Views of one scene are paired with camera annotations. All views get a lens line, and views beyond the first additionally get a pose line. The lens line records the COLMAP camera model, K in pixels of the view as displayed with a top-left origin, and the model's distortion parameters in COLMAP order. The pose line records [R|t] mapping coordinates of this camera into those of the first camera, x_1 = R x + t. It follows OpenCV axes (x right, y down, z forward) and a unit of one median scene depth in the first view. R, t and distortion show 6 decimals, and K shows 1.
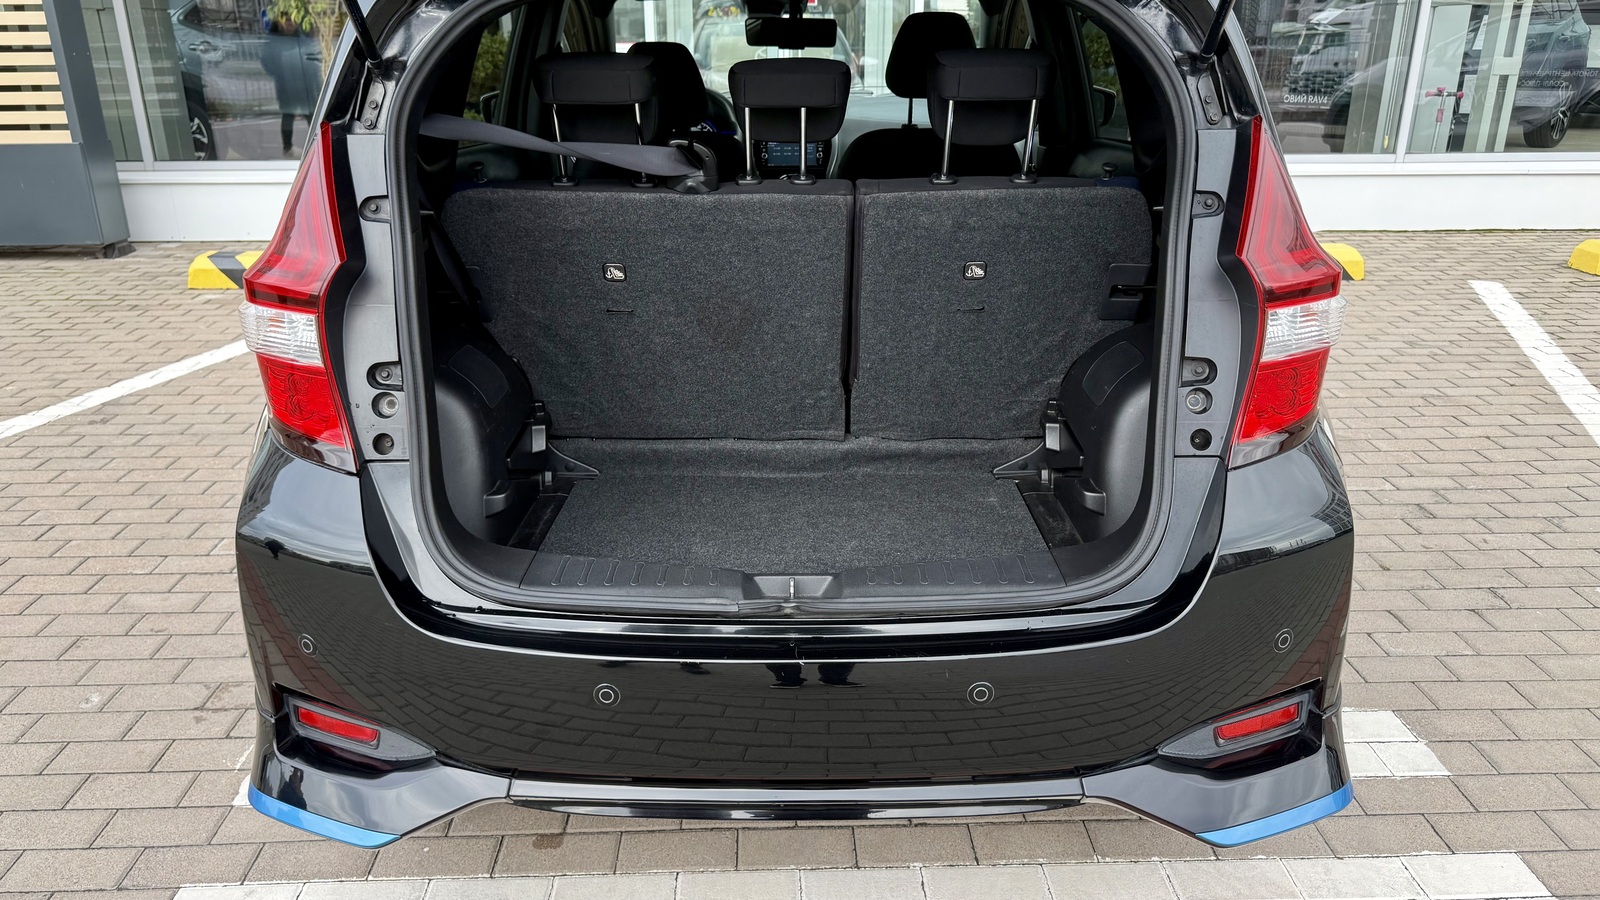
lens RADIAL K [[1147.9, 0, 797.4], [0, 1147.9, 458.3], [0, 0, 1]] dist [0.024403, -0.031018]
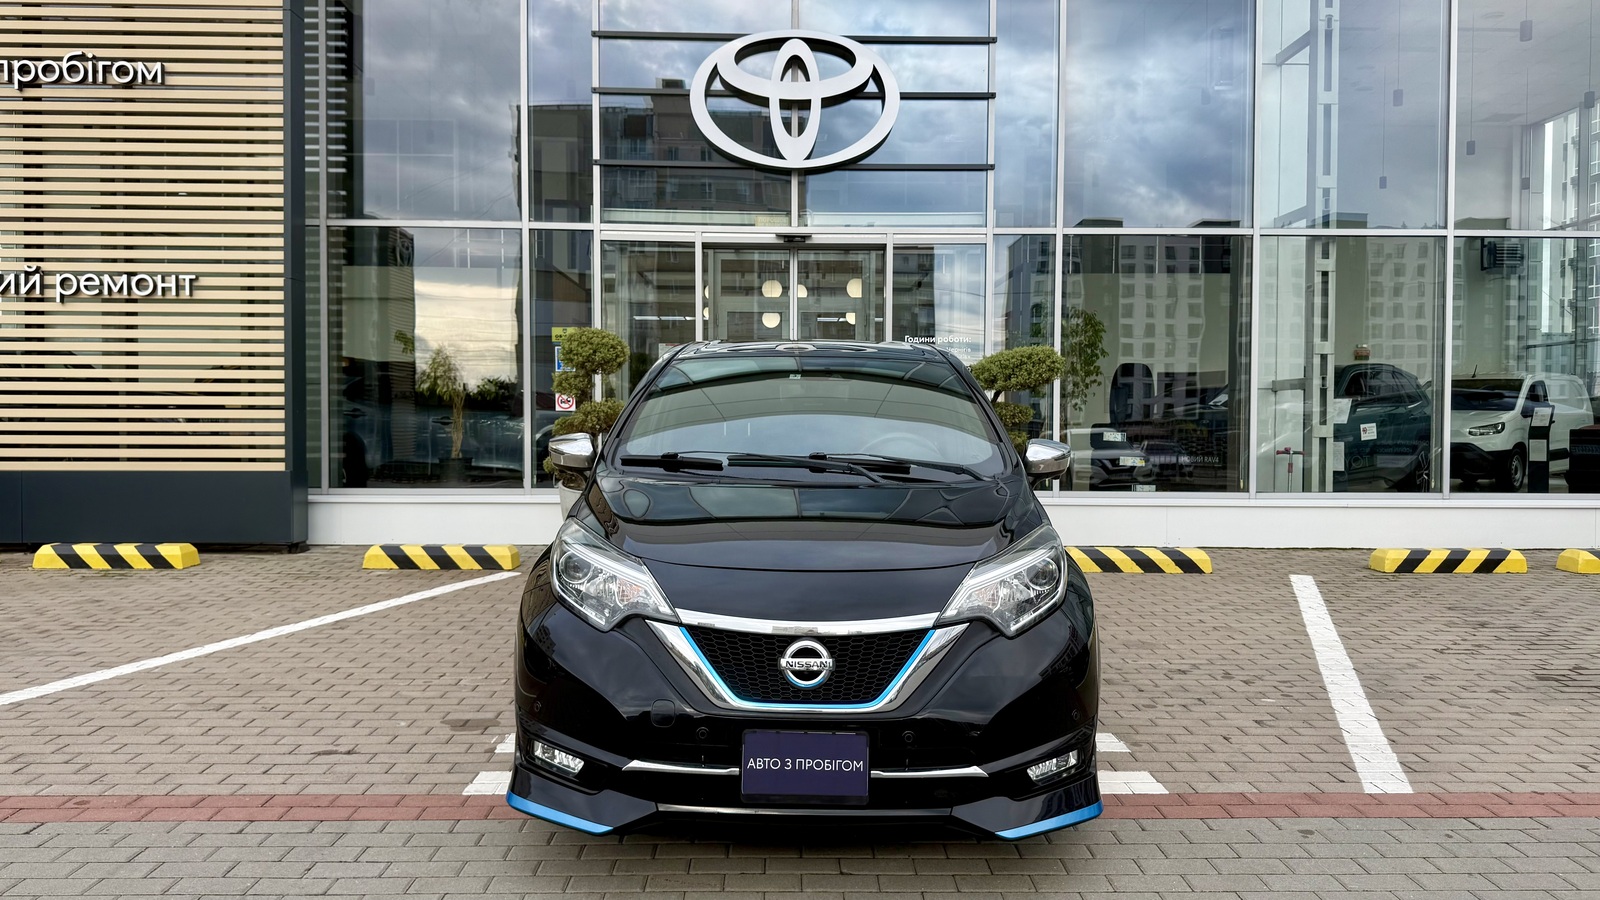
lens RADIAL K [[1147.9, 0, 797.7], [0, 1147.9, 450.5], [0, 0, 1]] dist [0.024403, -0.031018]
pose [[0.999880, 0.009151, -0.012507, 0.013207], [-0.012682, 0.947007, -0.320961, 0.148132], [0.008907, 0.321081, 0.947010, -0.337470]]
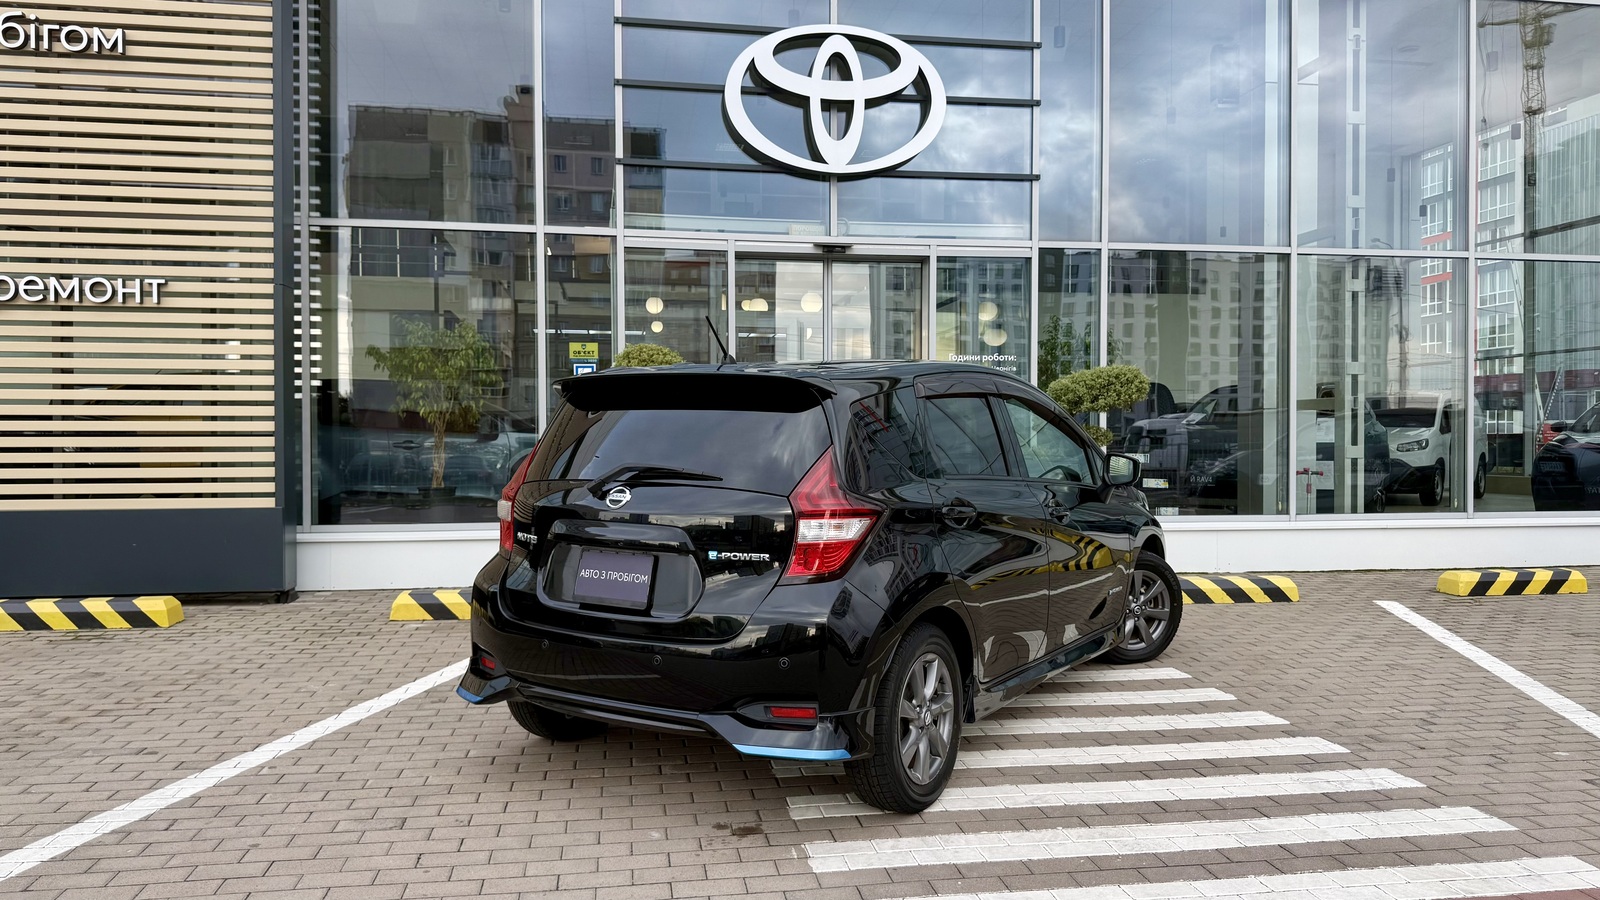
lens RADIAL K [[1147.9, 0, 796.1], [0, 1147.9, 451.7], [0, 0, 1]] dist [0.024403, -0.031018]
pose [[0.991940, 0.002116, 0.126690, -0.243814], [0.040125, 0.943158, -0.329915, 0.094070], [-0.120186, 0.332339, 0.935471, -0.220835]]
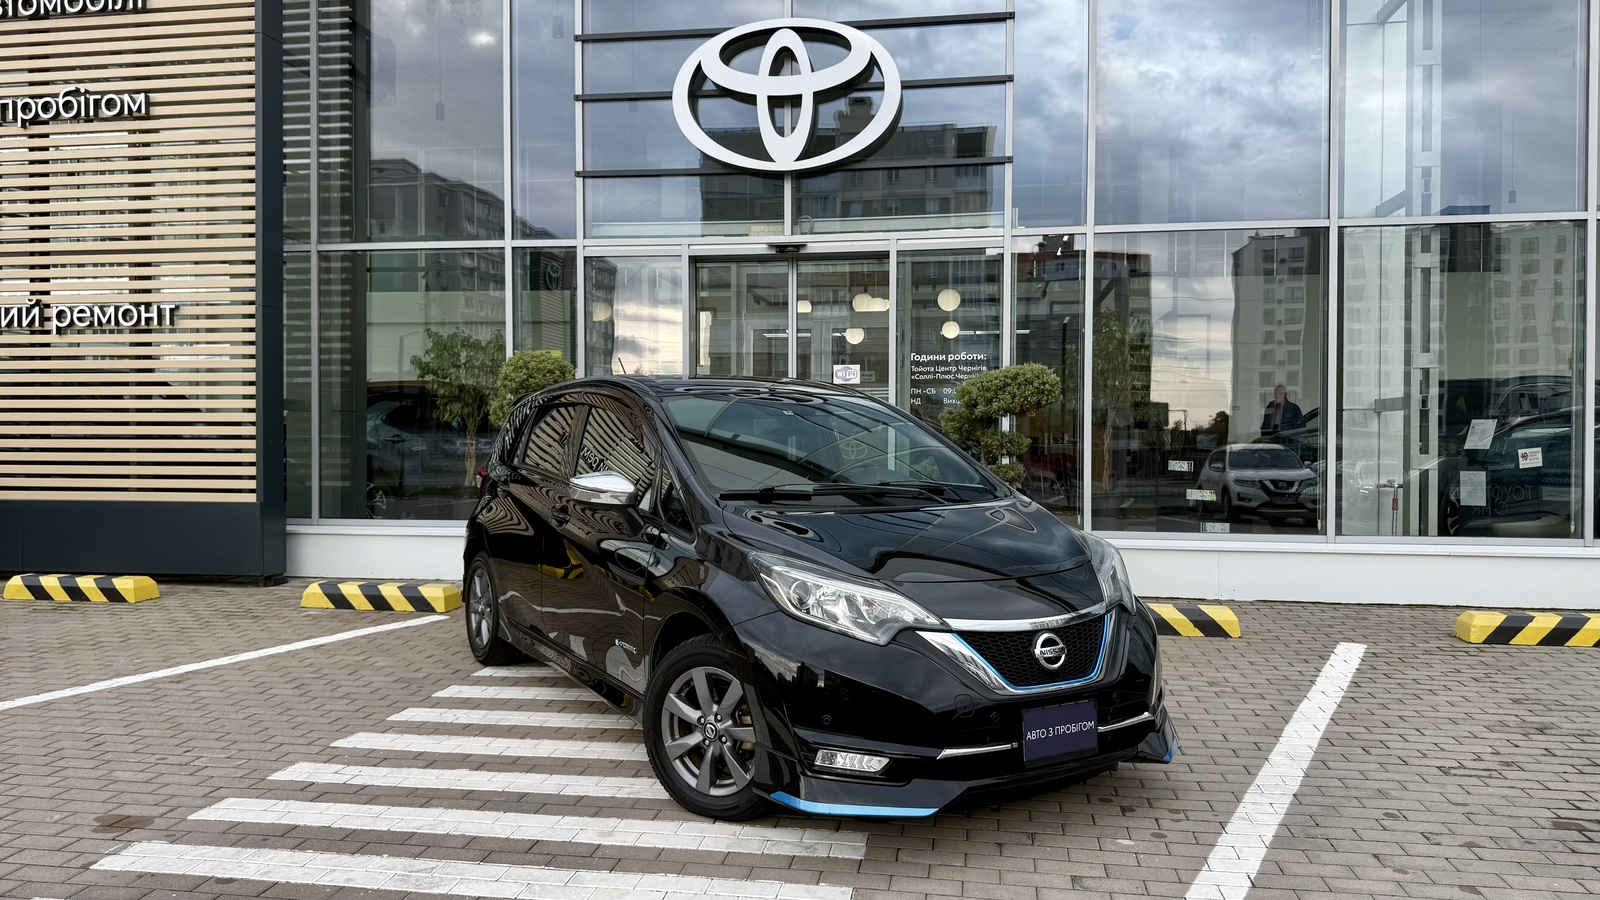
lens RADIAL K [[1147.9, 0, 794.4], [0, 1147.9, 448.6], [0, 0, 1]] dist [0.024403, -0.031018]
pose [[0.980845, 0.008602, -0.194602, 0.271843], [-0.072947, 0.942550, -0.326004, 0.068142], [0.180618, 0.333955, 0.925122, -0.178365]]
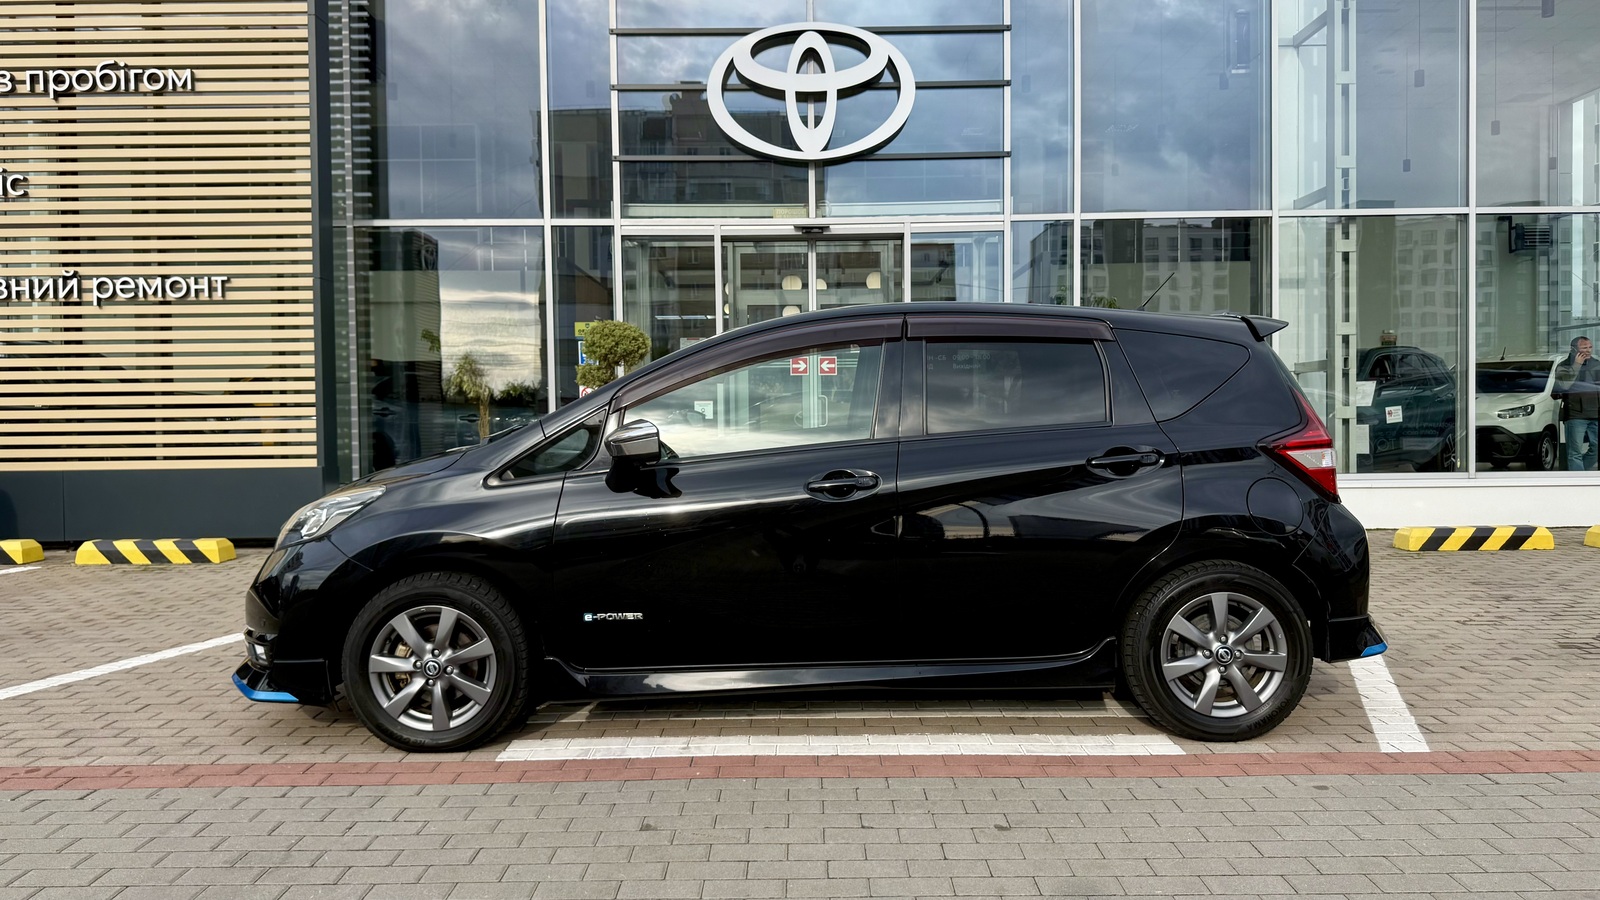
lens RADIAL K [[1147.9, 0, 793.0], [0, 1147.9, 452.4], [0, 0, 1]] dist [0.024403, -0.031018]
pose [[0.999278, -0.006600, -0.037417, 0.016826], [-0.005706, 0.947562, -0.319520, 0.166776], [0.037564, 0.319503, 0.946840, -0.345969]]
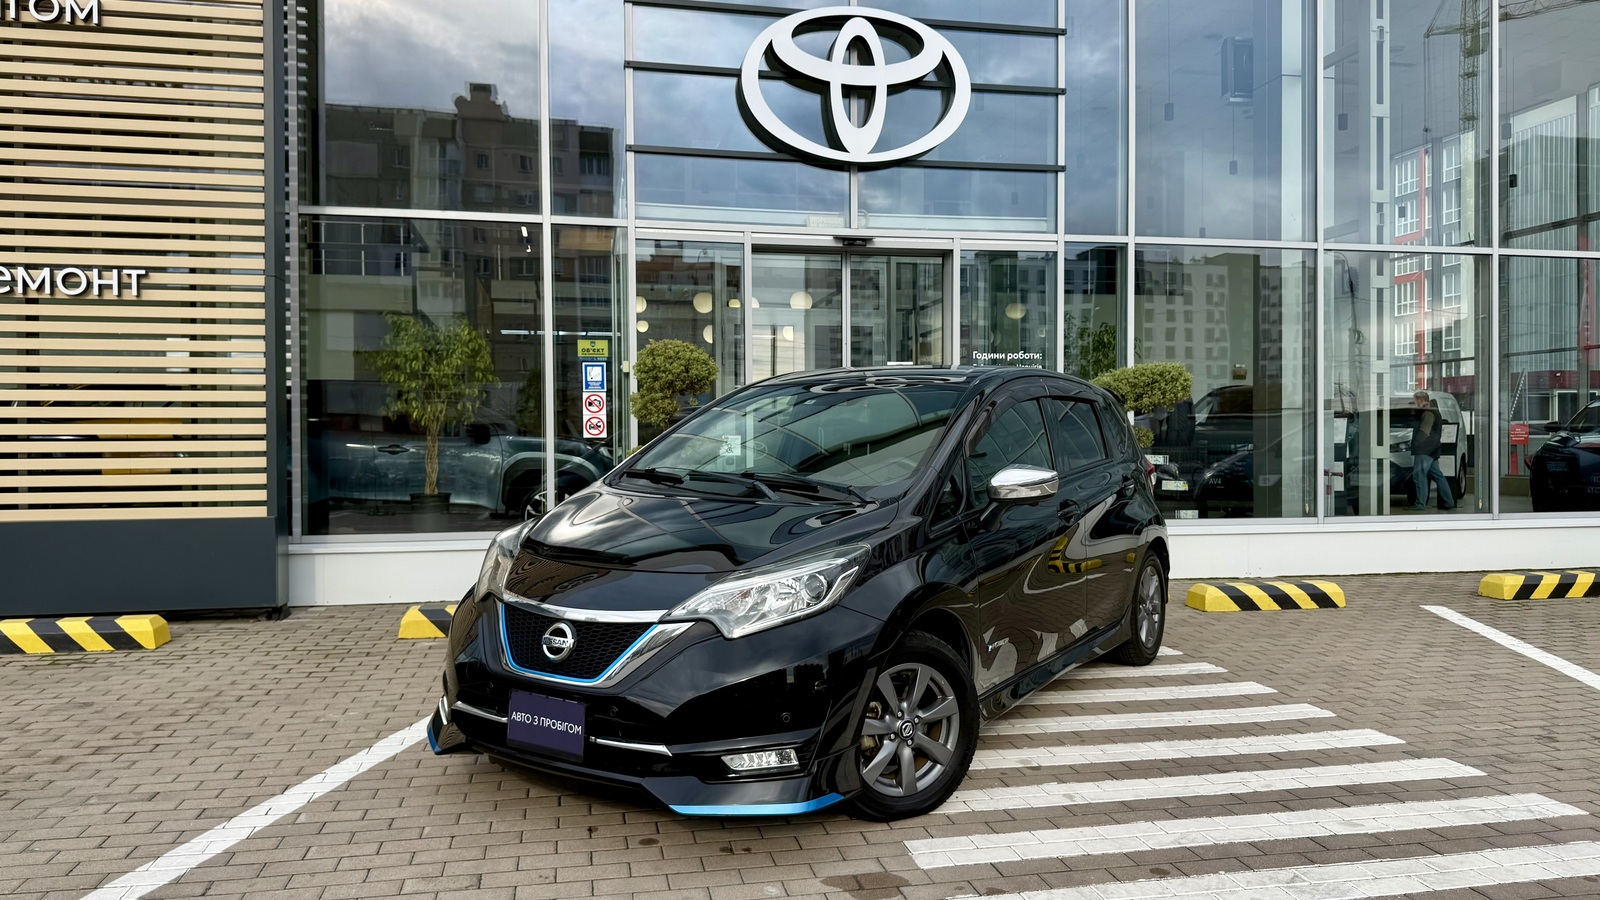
lens RADIAL K [[1147.9, 0, 797.6], [0, 1147.9, 452.5], [0, 0, 1]] dist [0.024403, -0.031018]
pose [[0.985658, -0.001845, 0.168742, -0.314957], [0.058275, 0.942146, -0.330098, 0.068426], [-0.158371, 0.335198, 0.928742, -0.145132]]
